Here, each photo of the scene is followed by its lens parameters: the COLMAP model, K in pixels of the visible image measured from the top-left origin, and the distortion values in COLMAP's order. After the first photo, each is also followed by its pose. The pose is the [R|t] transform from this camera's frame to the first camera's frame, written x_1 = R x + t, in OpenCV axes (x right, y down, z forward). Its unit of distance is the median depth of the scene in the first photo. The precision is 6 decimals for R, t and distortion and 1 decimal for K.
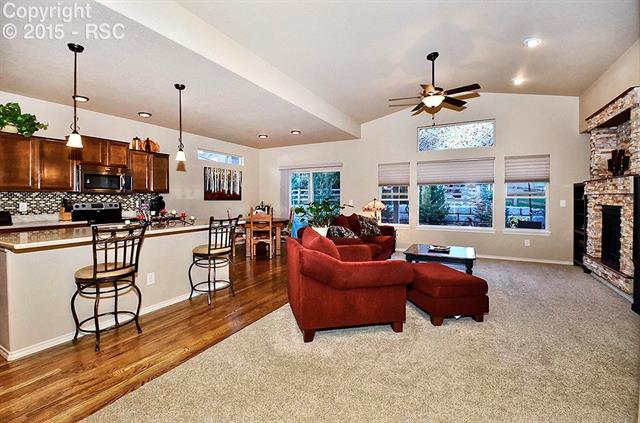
lens RADIAL K [[291.4, 0, 332.3], [0, 291.4, 203.4], [0, 0, 1]] dist [-0.000910, -0.016266]
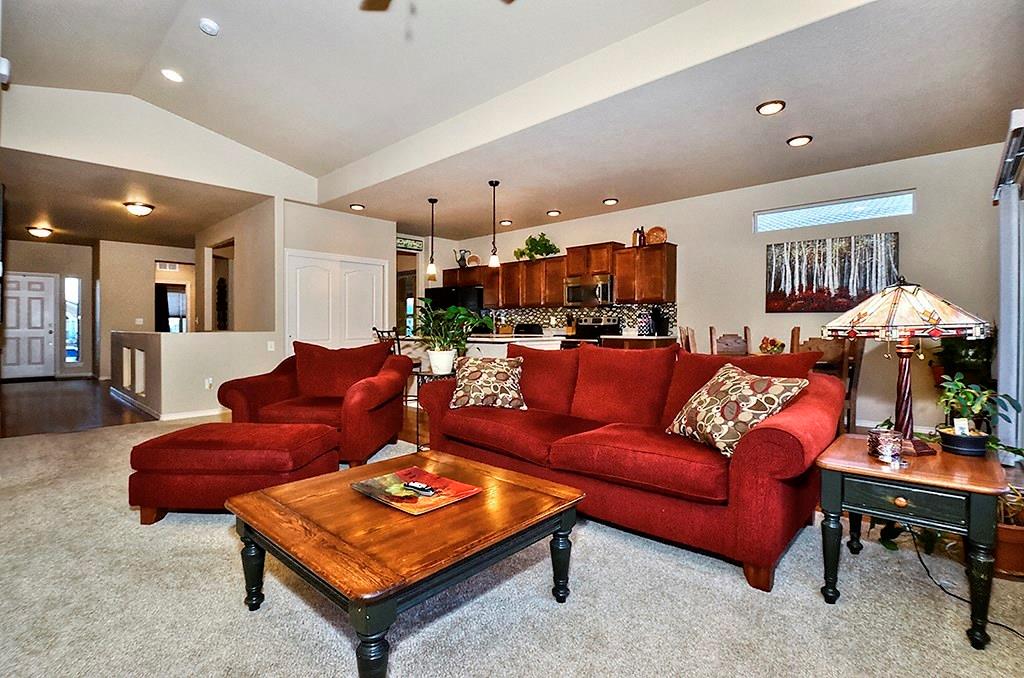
lens RADIAL K [[493.1, 0, 513.0], [0, 493.1, 325.9], [0, 0, 1]] dist [-0.000277, -0.000019]
pose [[-0.303830, 0.004177, -0.952717, 0.711031], [-0.013209, 0.999876, 0.008596, 0.014784], [0.952635, 0.015197, -0.303737, 1.226383]]
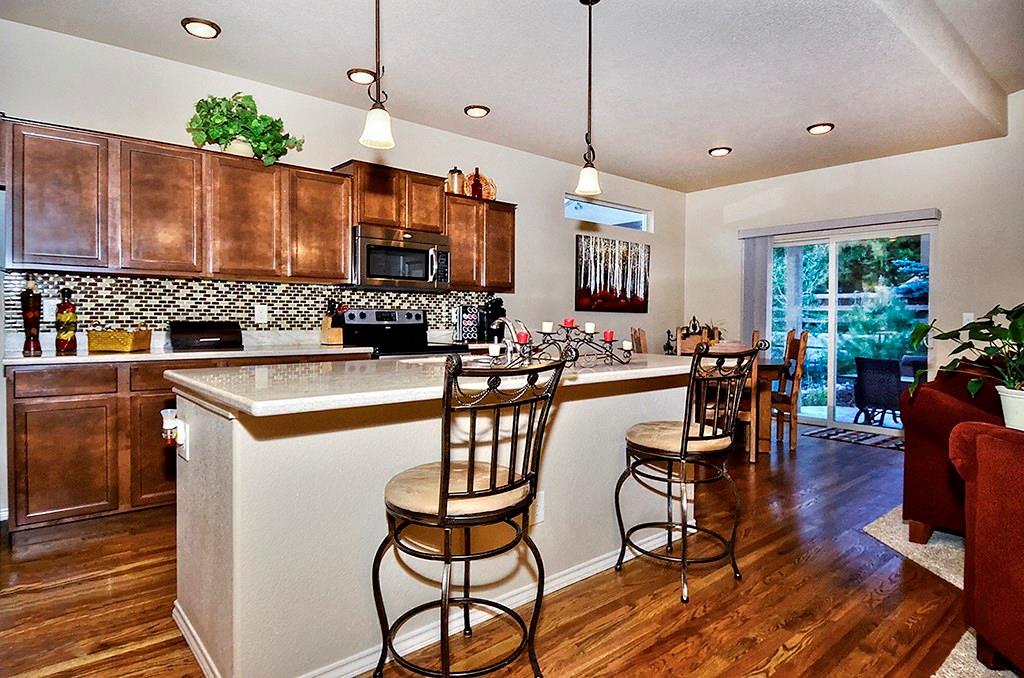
lens RADIAL K [[588.2, 0, 512.0], [0, 588.2, 339.0], [0, 0, 1]] dist [0.002457, -0.000014]
pose [[0.915077, 0.024141, -0.402556, -0.244615], [-0.017581, 0.999646, 0.019984, 0.022847], [0.402896, -0.011209, 0.915177, 0.213297]]
